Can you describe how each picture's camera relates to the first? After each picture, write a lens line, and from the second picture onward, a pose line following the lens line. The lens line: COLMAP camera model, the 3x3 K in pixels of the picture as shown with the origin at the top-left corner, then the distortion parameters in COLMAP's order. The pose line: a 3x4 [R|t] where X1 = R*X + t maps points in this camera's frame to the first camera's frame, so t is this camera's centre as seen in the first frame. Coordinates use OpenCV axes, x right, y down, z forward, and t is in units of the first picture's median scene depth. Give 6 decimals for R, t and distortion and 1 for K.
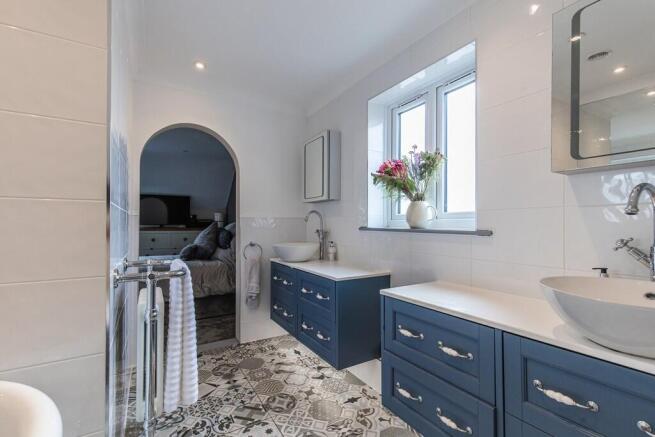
lens RADIAL K [[294.8, 0, 328.1], [0, 294.8, 220.4], [0, 0, 1]] dist [0.004884, 0.000814]
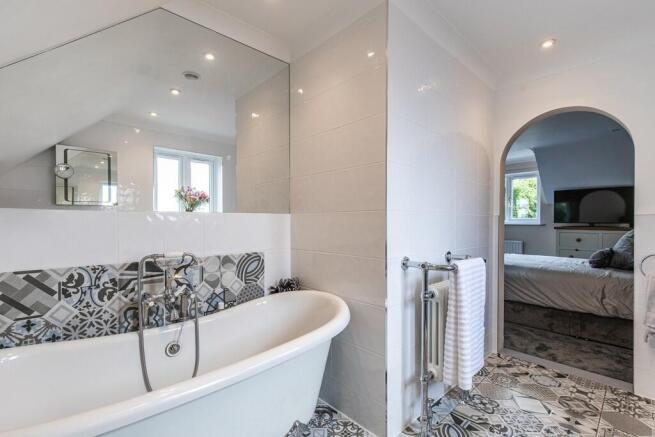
lens RADIAL K [[294.8, 0, 327.5], [0, 294.8, 222.4], [0, 0, 1]] dist [0.004884, 0.000814]
pose [[0.195270, 0.003807, -0.980742, 0.285601], [0.012122, 0.999907, 0.006295, -0.006161], [0.980675, -0.013118, 0.195206, 0.168020]]
